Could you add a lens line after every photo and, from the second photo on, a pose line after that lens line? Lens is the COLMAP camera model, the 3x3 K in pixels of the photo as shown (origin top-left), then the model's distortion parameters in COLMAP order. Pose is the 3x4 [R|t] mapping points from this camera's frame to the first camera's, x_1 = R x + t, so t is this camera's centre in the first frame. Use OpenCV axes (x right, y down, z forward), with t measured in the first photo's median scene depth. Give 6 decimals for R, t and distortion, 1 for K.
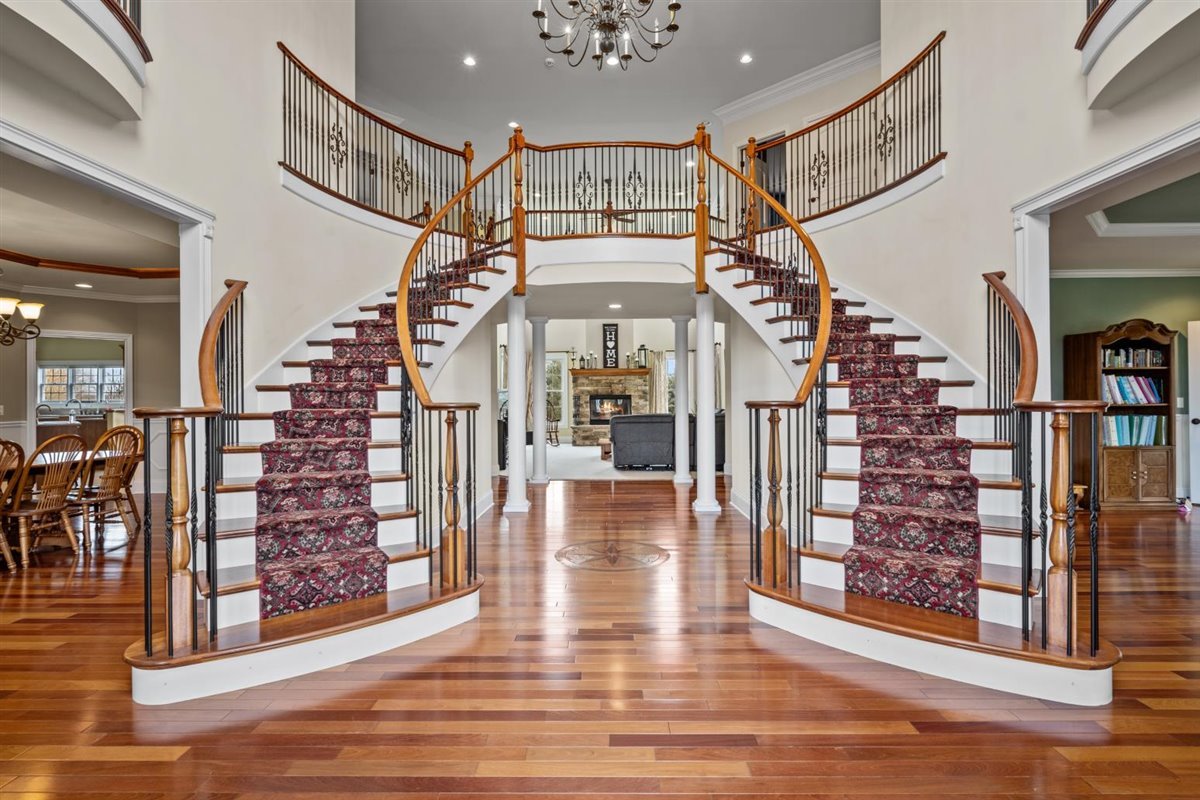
lens RADIAL K [[583.2, 0, 600.5], [0, 583.2, 395.0], [0, 0, 1]] dist [0.002835, 0.000475]
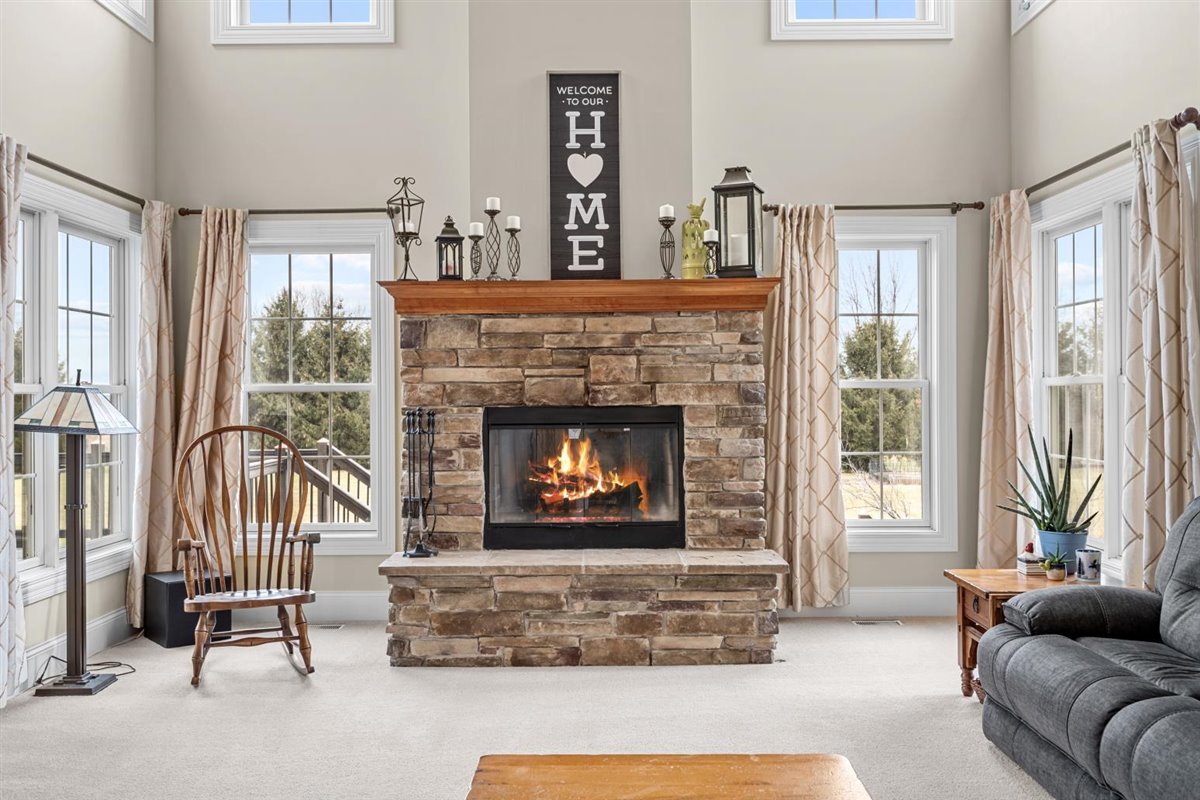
lens RADIAL K [[1051.9, 0, 599.4], [0, 1051.9, 388.0], [0, 0, 1]] dist [-0.002931, 0.007978]
pose [[0.999959, -0.000570, 0.009017, 0.019349], [0.000648, 0.999962, -0.008682, -0.003544], [-0.009012, 0.008687, 0.999922, 0.622139]]
